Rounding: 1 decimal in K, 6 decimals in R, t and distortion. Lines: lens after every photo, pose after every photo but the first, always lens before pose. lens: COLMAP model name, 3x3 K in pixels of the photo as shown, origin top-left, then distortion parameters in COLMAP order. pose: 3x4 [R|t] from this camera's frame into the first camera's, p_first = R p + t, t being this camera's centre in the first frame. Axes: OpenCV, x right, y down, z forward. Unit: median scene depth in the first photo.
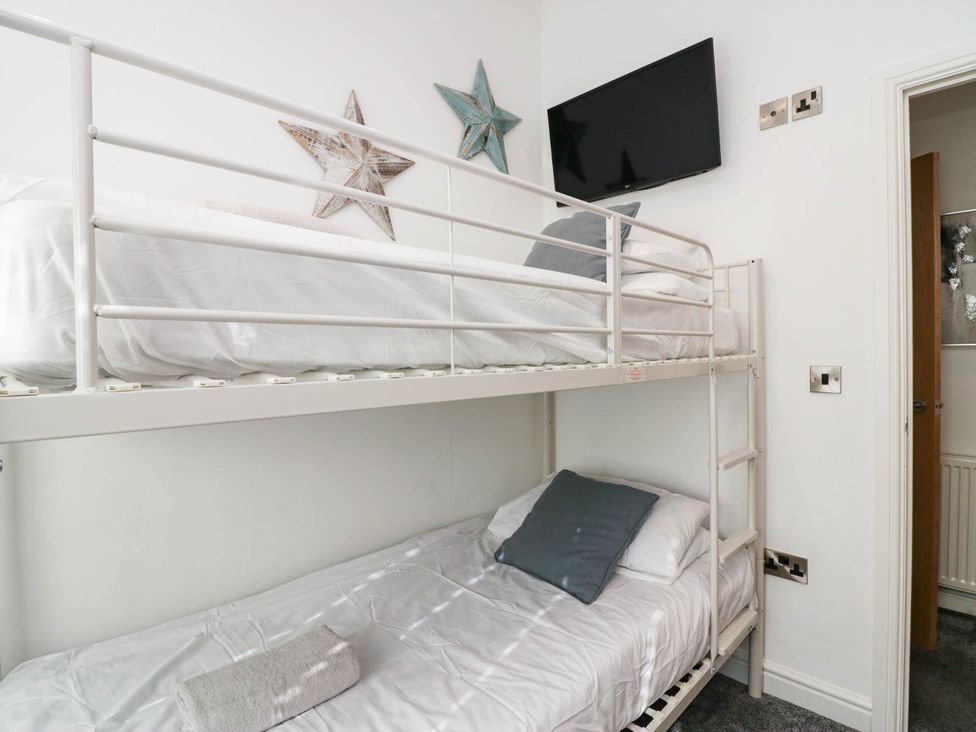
lens RADIAL K [[503.4, 0, 489.9], [0, 503.4, 354.8], [0, 0, 1]] dist [0.000702, -0.014749]
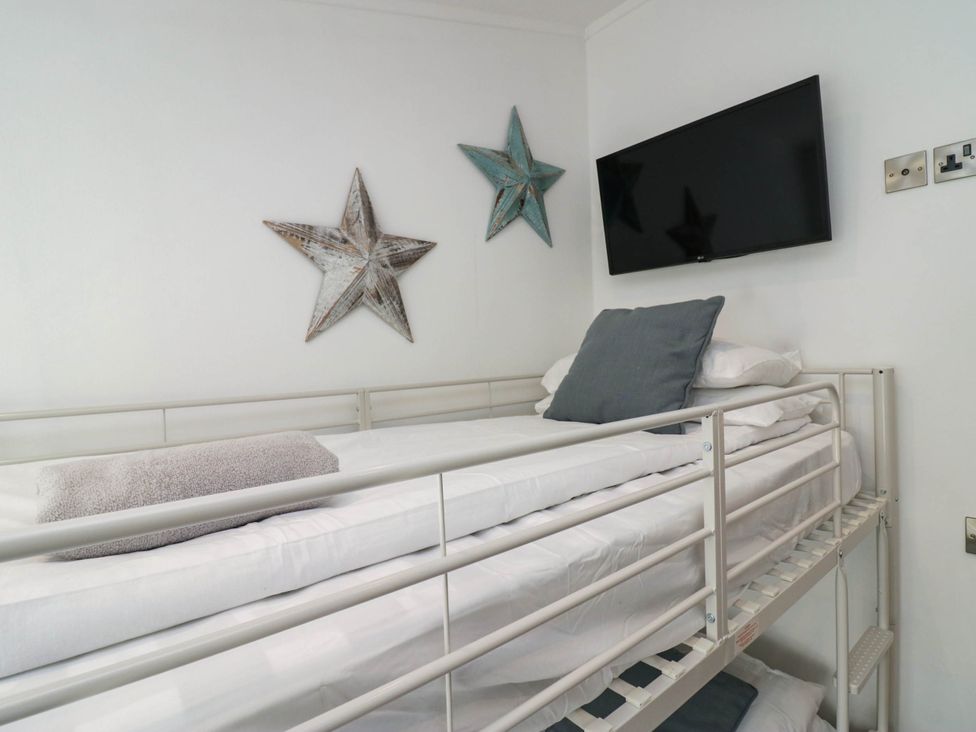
lens RADIAL K [[503.4, 0, 489.9], [0, 503.4, 354.8], [0, 0, 1]] dist [0.000702, -0.014749]
pose [[0.995672, -0.018070, -0.091165, 0.011662], [0.018236, 0.999833, 0.000982, -0.209101], [0.091132, -0.002641, 0.995835, 0.192967]]
